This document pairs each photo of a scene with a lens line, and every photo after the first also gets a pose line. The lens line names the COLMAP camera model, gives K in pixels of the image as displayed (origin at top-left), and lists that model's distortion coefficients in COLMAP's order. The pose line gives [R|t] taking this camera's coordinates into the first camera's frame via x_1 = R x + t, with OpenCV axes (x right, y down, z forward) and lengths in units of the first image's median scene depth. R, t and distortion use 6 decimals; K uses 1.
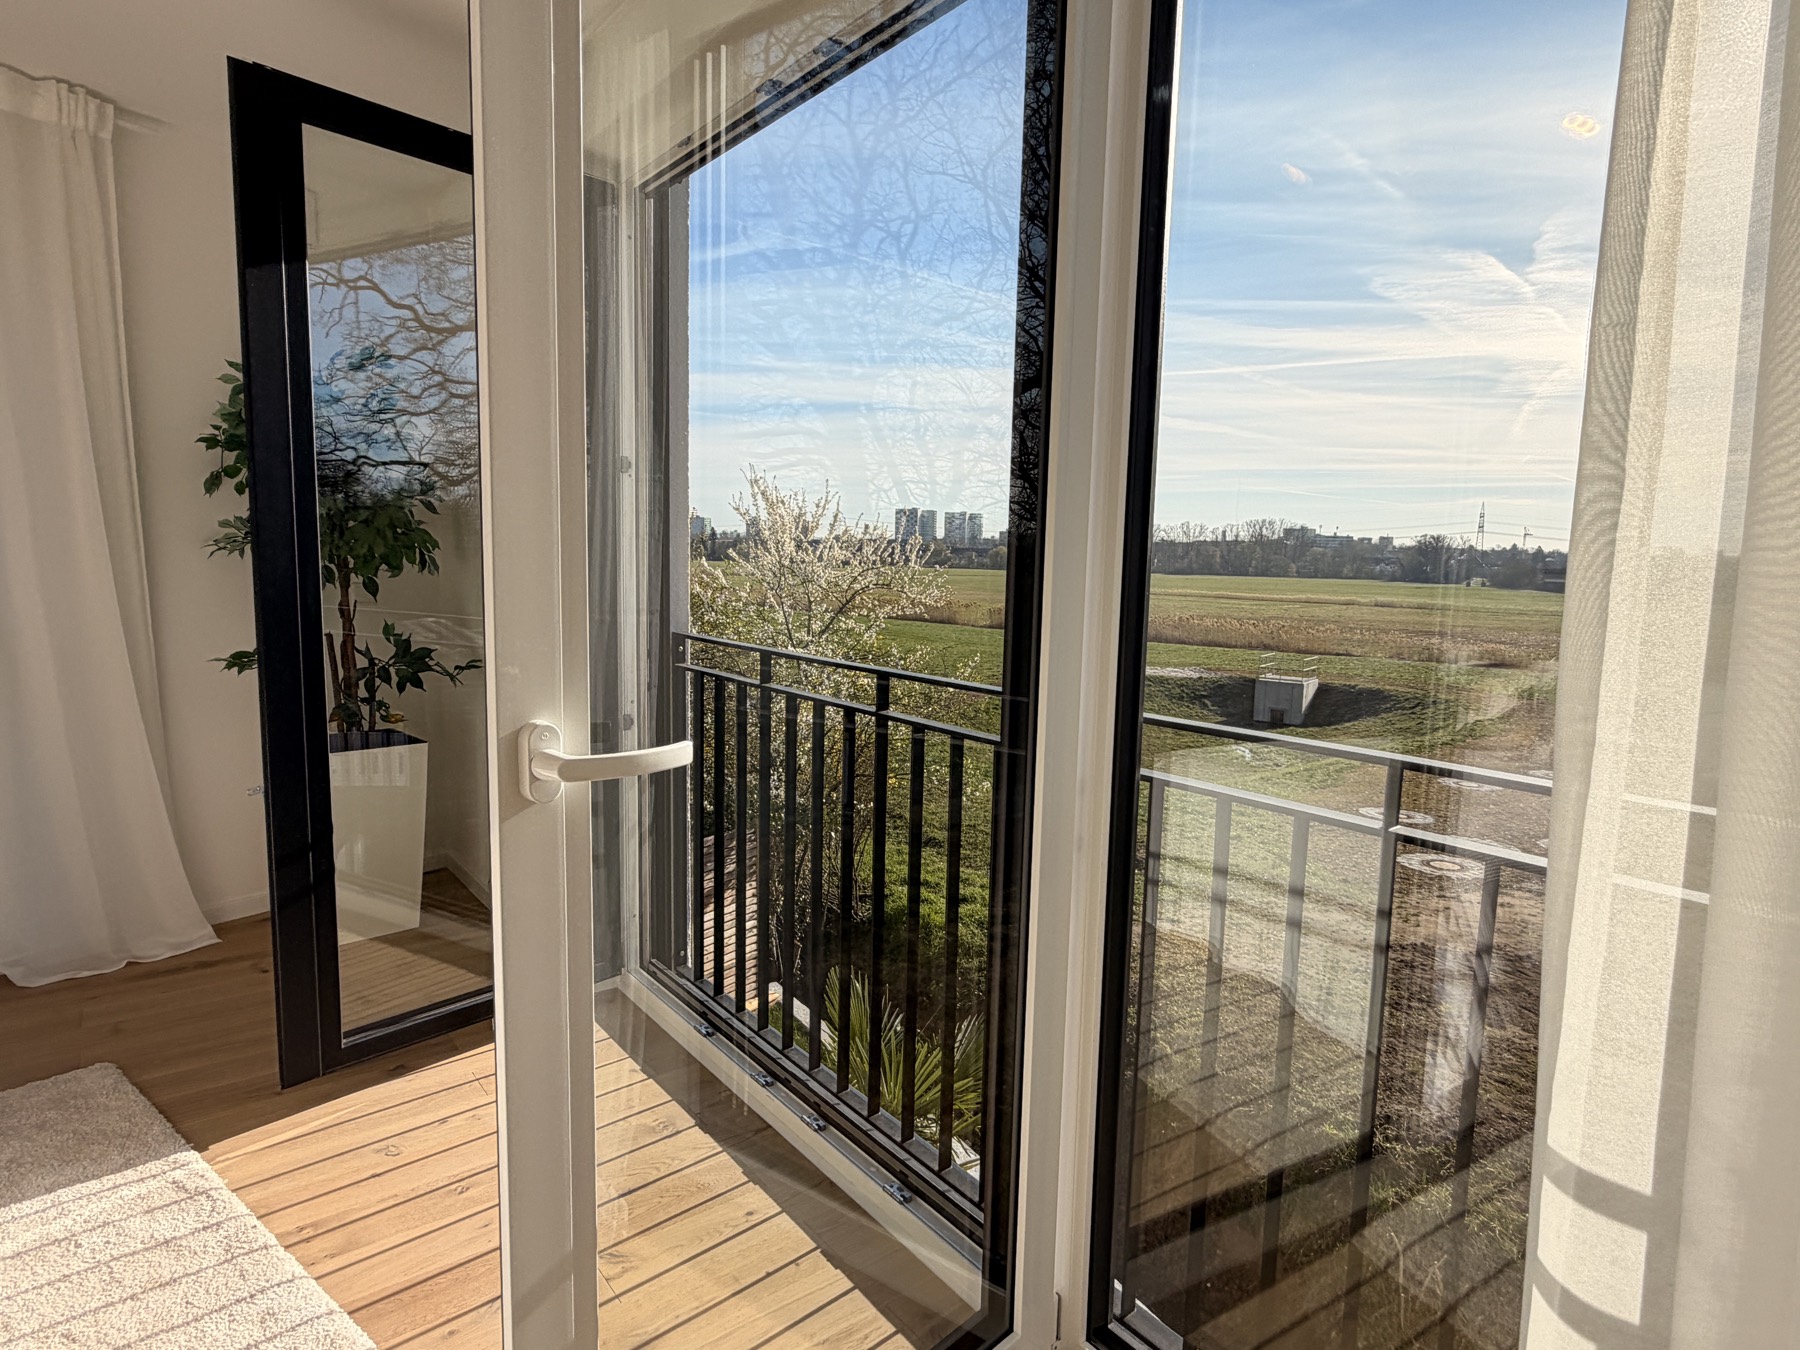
lens RADIAL K [[983.8, 0, 900.0], [0, 983.8, 675.0], [0, 0, 1]] dist [-0.002461, -0.002068]
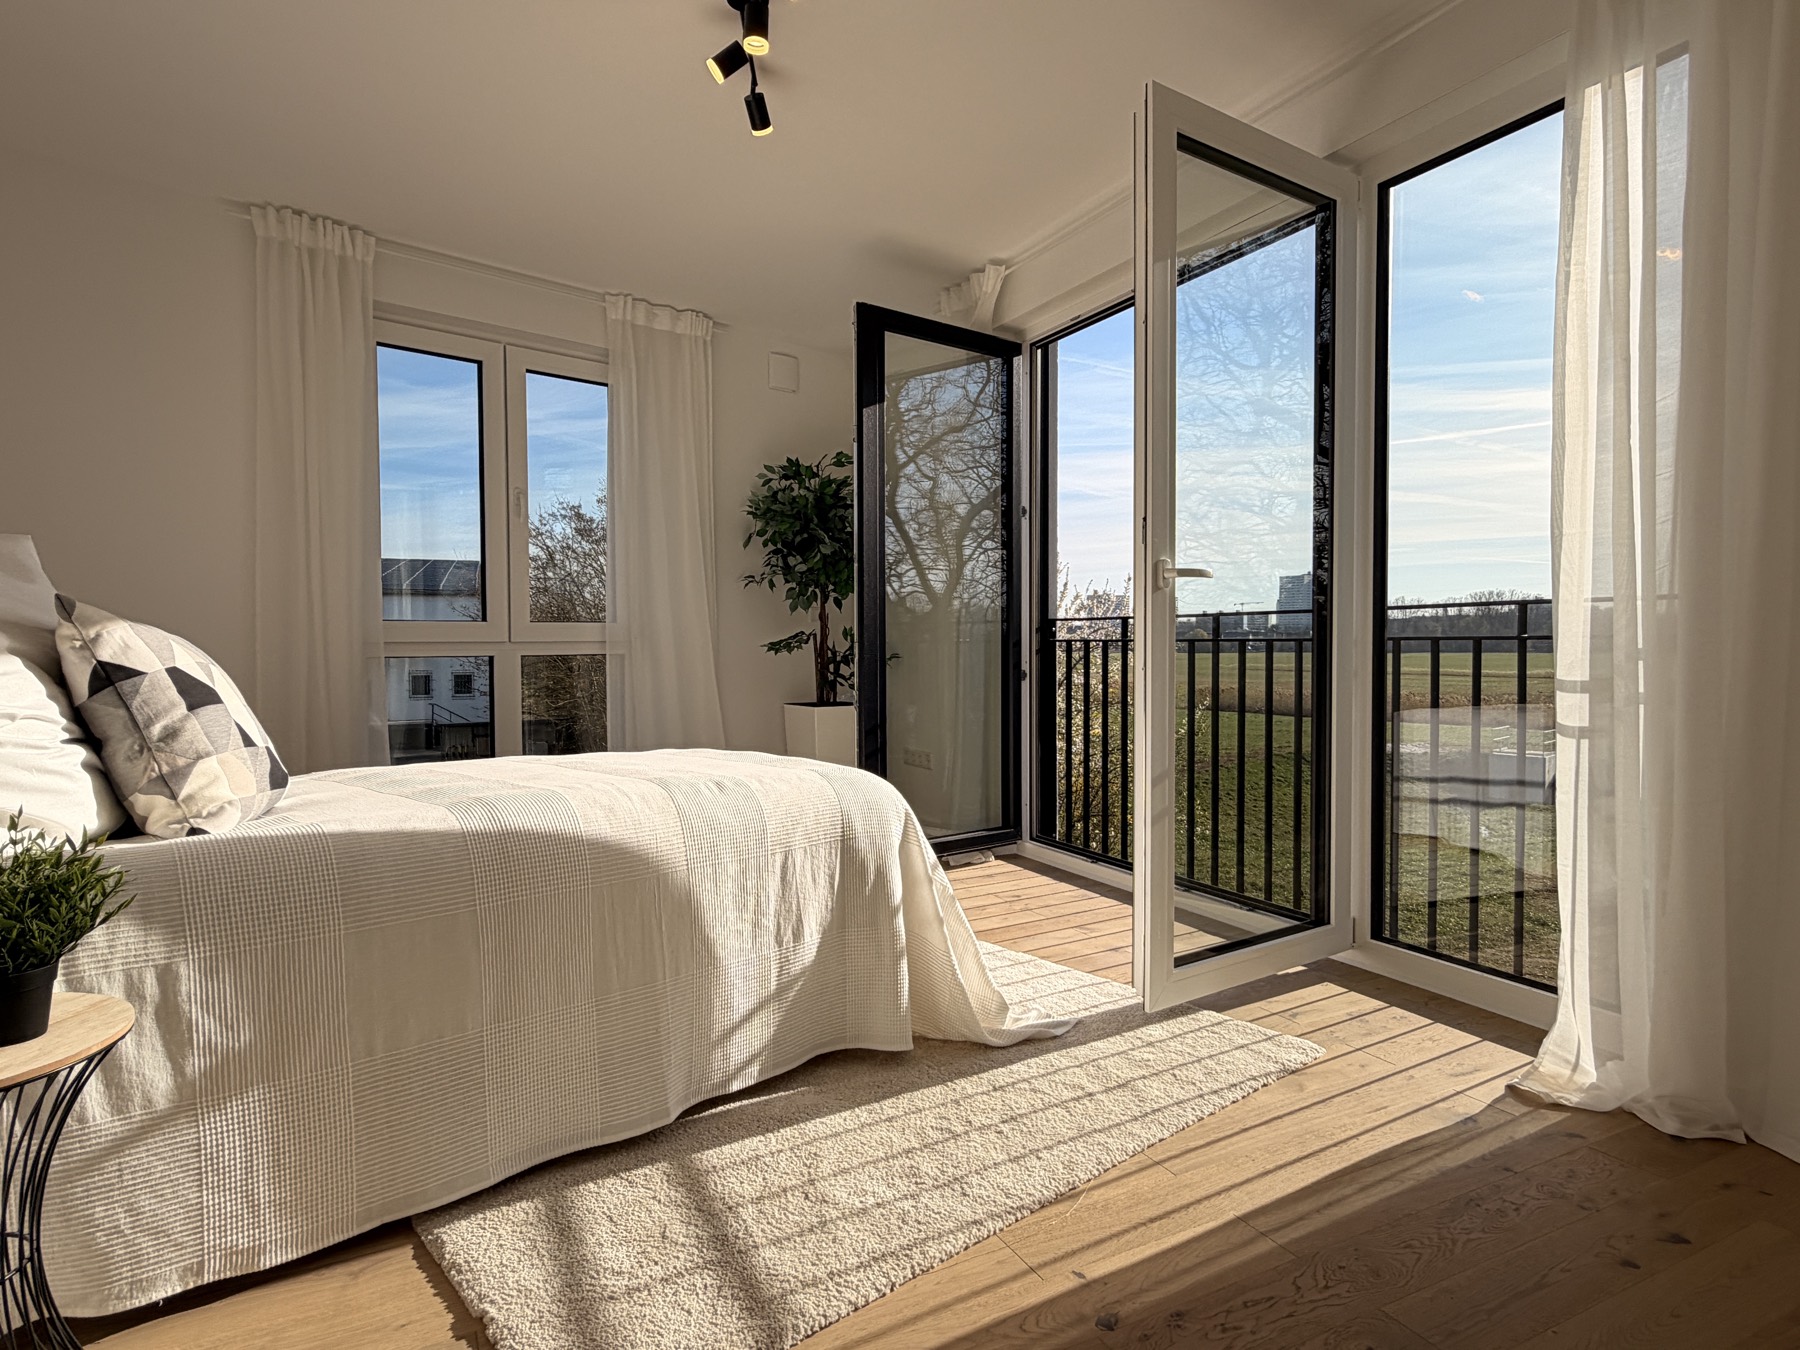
lens RADIAL K [[1031.8, 0, 900.0], [0, 1031.8, 675.0], [0, 0, 1]] dist [-0.000476, -0.000967]
pose [[0.984807, -0.027837, -0.171404, -0.170670], [0.010366, 0.994731, -0.101992, 0.185619], [0.173340, 0.098666, 0.979907, -0.549805]]
